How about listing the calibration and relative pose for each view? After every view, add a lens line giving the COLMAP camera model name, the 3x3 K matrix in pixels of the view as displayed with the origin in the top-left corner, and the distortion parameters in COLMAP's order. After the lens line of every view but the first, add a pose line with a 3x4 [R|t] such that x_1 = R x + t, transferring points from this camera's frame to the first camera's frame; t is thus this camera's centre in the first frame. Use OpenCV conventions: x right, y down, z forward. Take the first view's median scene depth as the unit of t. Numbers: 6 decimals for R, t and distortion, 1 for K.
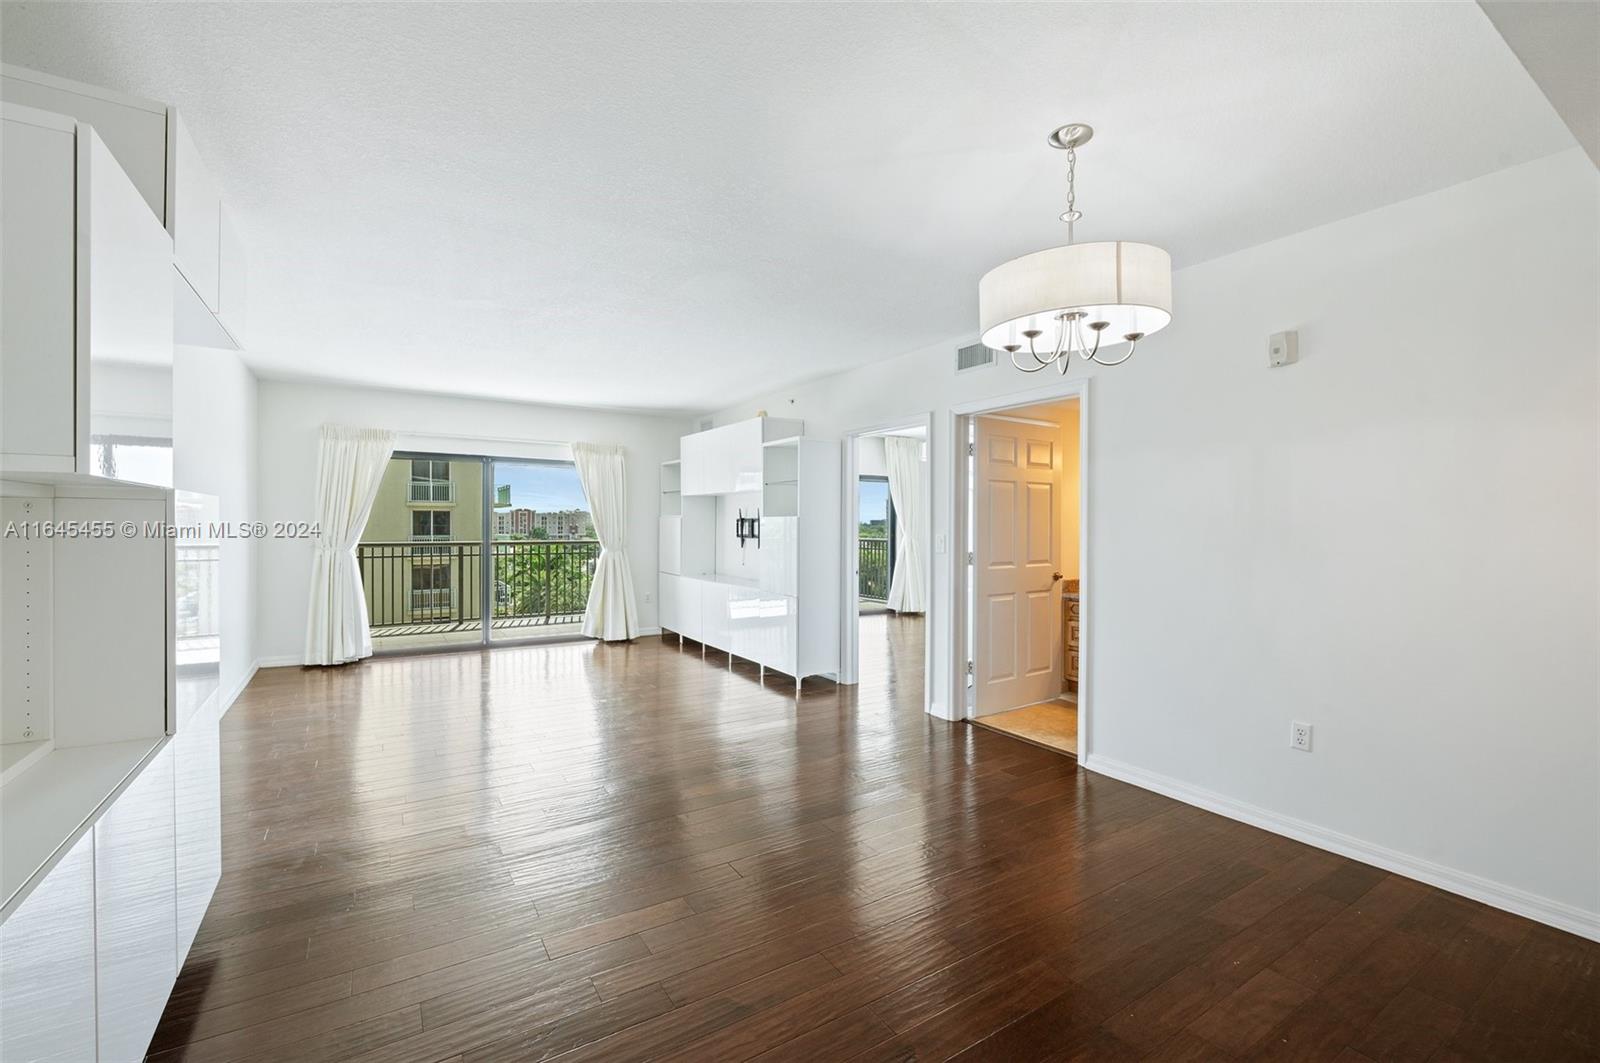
lens RADIAL K [[674.9, 0, 800.0], [0, 674.9, 531.5], [0, 0, 1]] dist [0.000681, 0.000058]
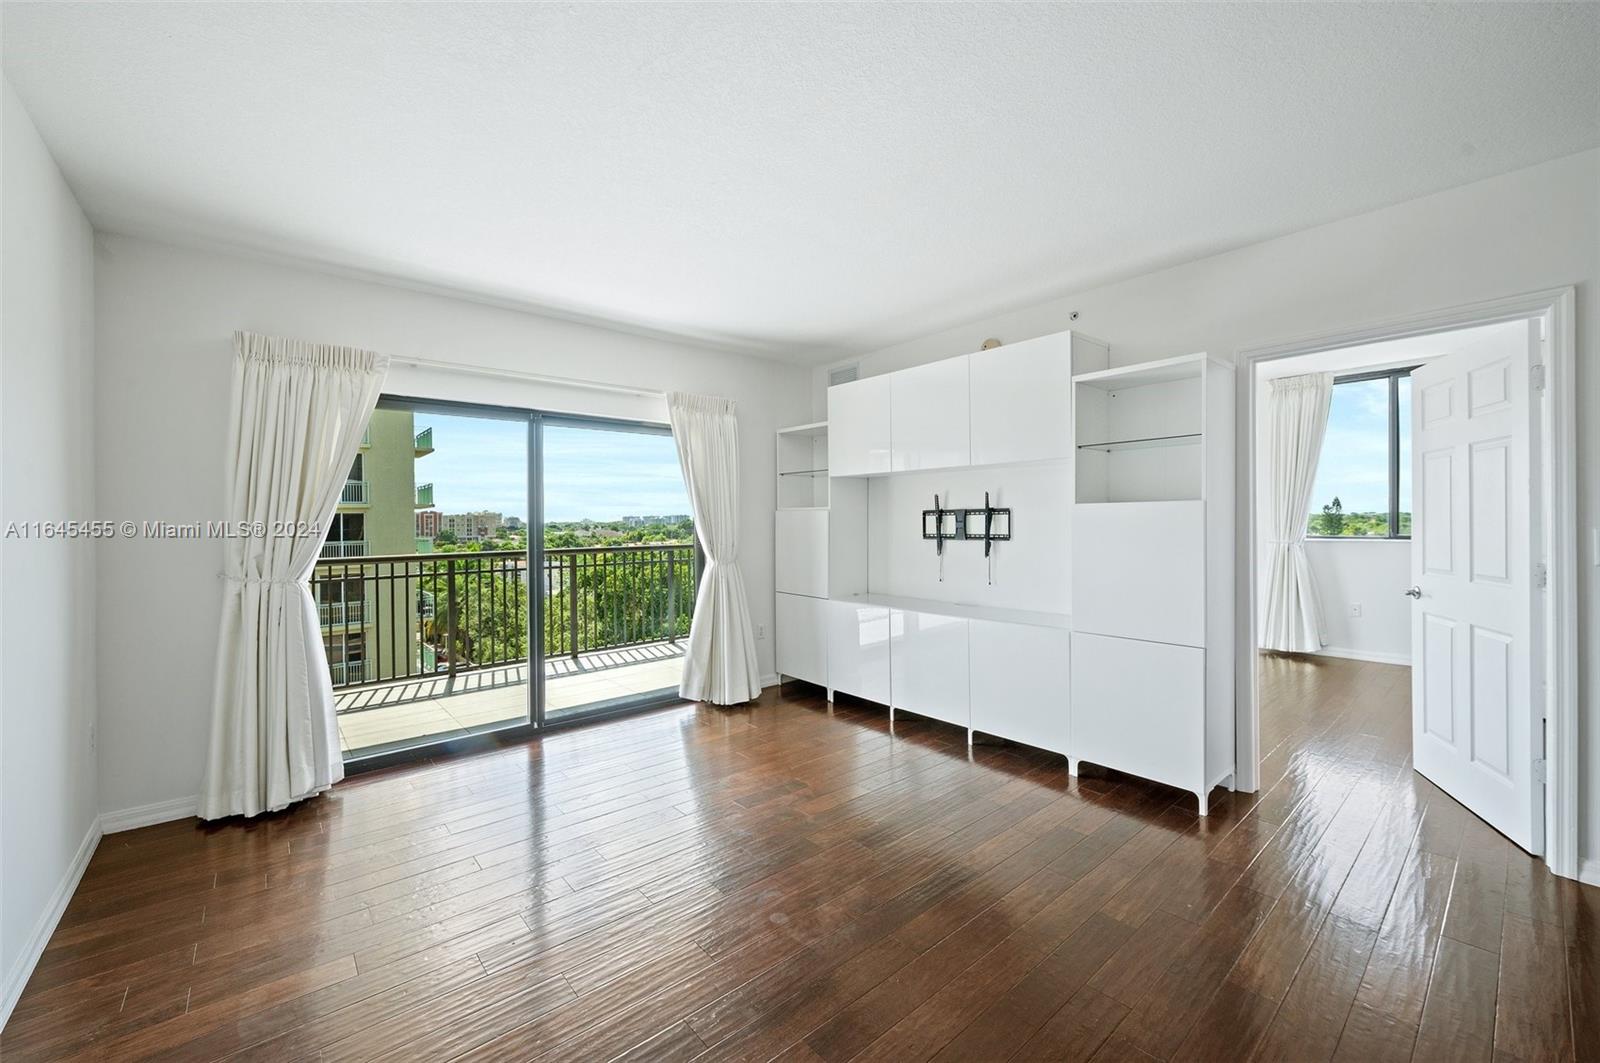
lens RADIAL K [[627.8, 0, 769.8], [0, 627.8, 523.6], [0, 0, 1]] dist [0.000408, -0.000125]
pose [[0.992311, -0.017789, 0.122484, -0.311743], [0.018770, 0.999800, -0.006853, -0.004655], [-0.122337, 0.009099, 0.992447, 0.406920]]
